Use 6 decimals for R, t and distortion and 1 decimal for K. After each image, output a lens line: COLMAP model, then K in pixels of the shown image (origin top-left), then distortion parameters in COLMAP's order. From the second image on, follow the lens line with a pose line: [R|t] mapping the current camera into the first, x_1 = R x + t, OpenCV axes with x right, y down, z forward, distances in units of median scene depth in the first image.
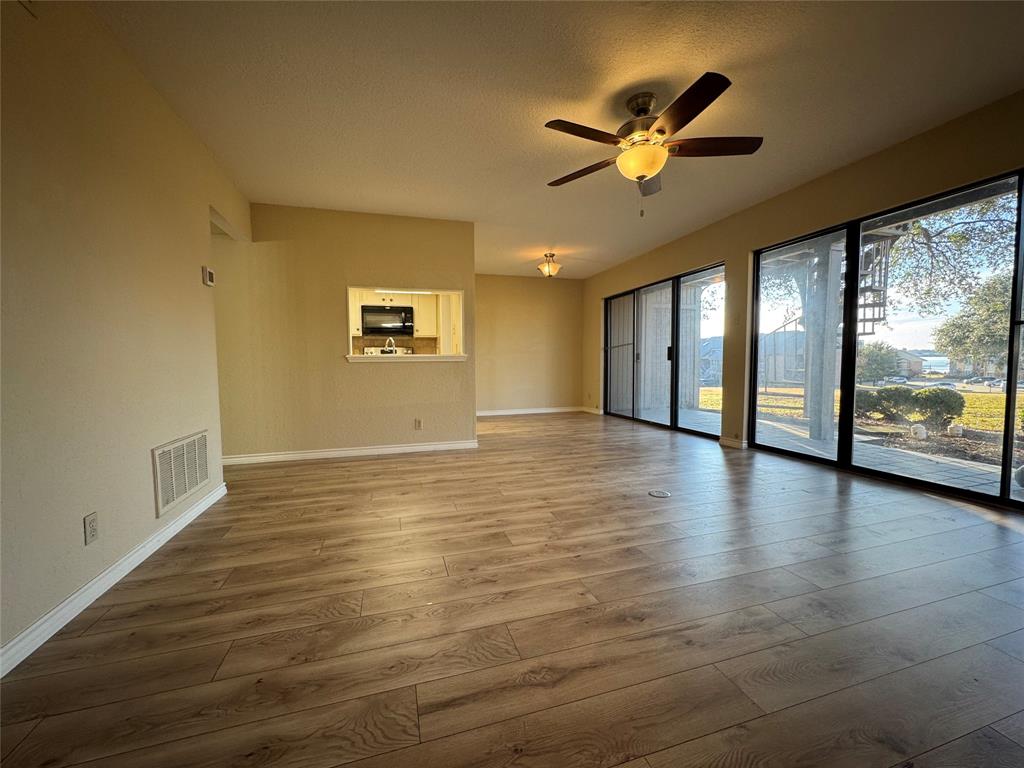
lens RADIAL K [[409.5, 0, 512.9], [0, 409.5, 384.8], [0, 0, 1]] dist [-0.002030, 0.000382]
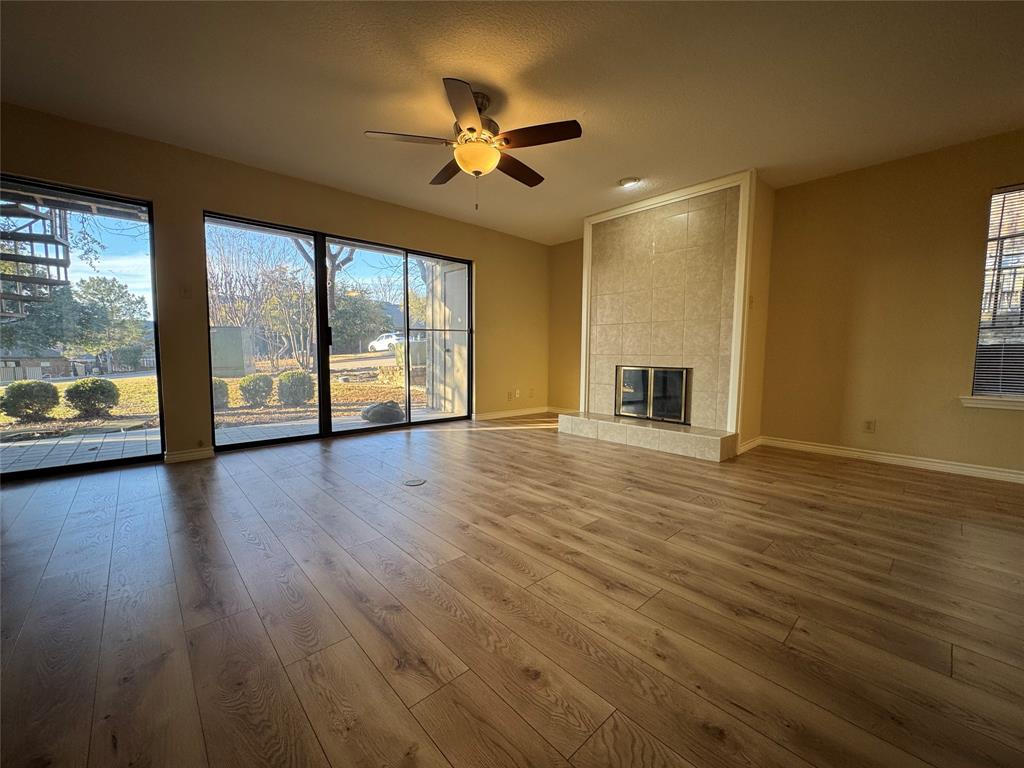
lens RADIAL K [[409.5, 0, 512.9], [0, 409.5, 384.8], [0, 0, 1]] dist [-0.002030, 0.000382]
pose [[-0.438666, -0.064289, 0.896348, -0.706814], [0.051540, 0.993996, 0.096516, -0.053524], [-0.897171, 0.088536, -0.432718, 1.402122]]
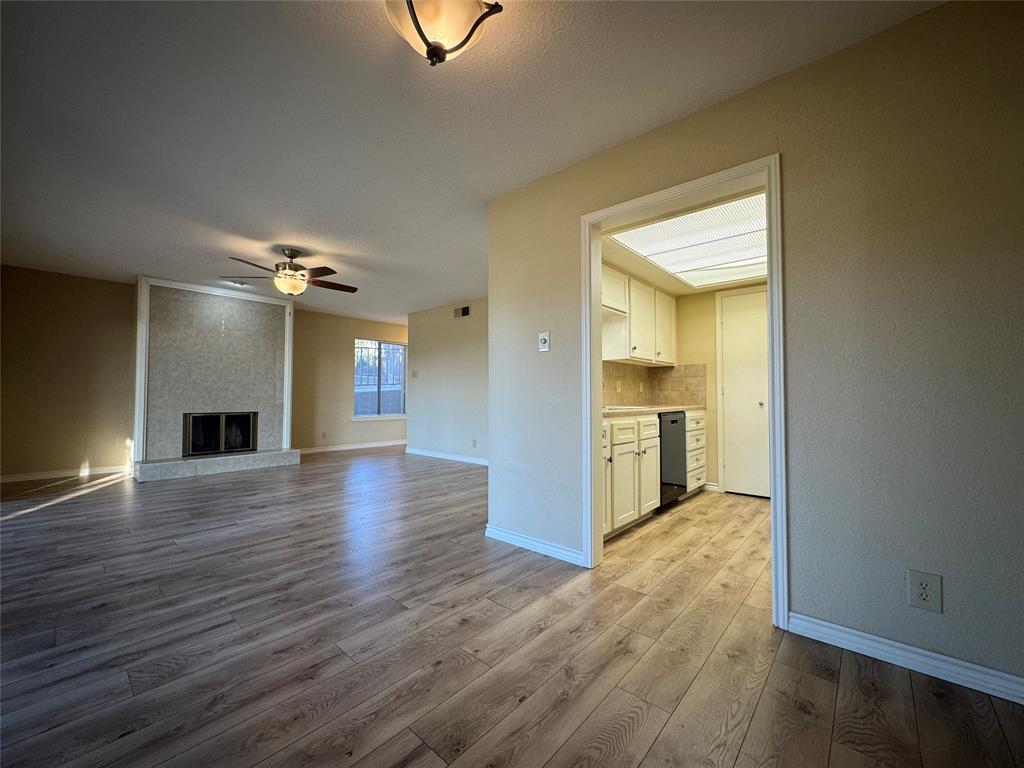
lens RADIAL K [[409.5, 0, 512.9], [0, 409.5, 384.8], [0, 0, 1]] dist [-0.002030, 0.000382]
pose [[-0.848933, -0.005665, -0.528470, 0.422145], [-0.024863, 0.999263, 0.029228, -0.193755], [0.527915, 0.037952, -0.848449, 2.906381]]
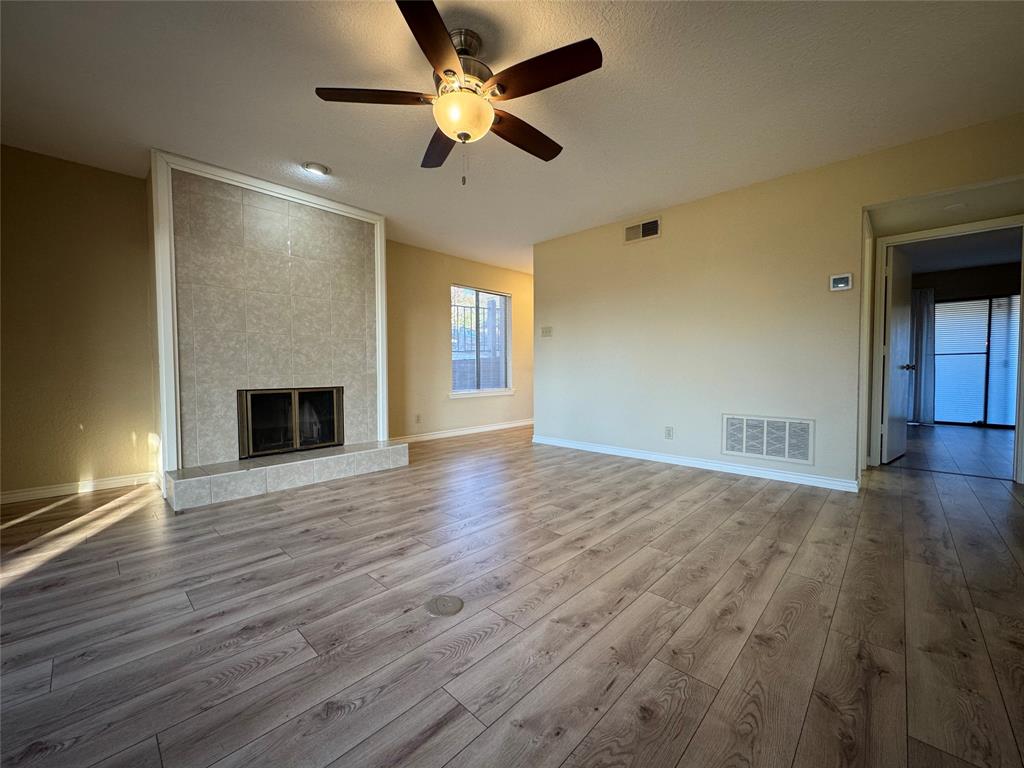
lens RADIAL K [[409.5, 0, 512.9], [0, 409.5, 384.8], [0, 0, 1]] dist [-0.002030, 0.000382]
pose [[-0.868082, 0.033798, -0.495270, 0.635598], [-0.016607, 0.995144, 0.097019, -0.098112], [0.496144, 0.092445, -0.863305, 1.757456]]
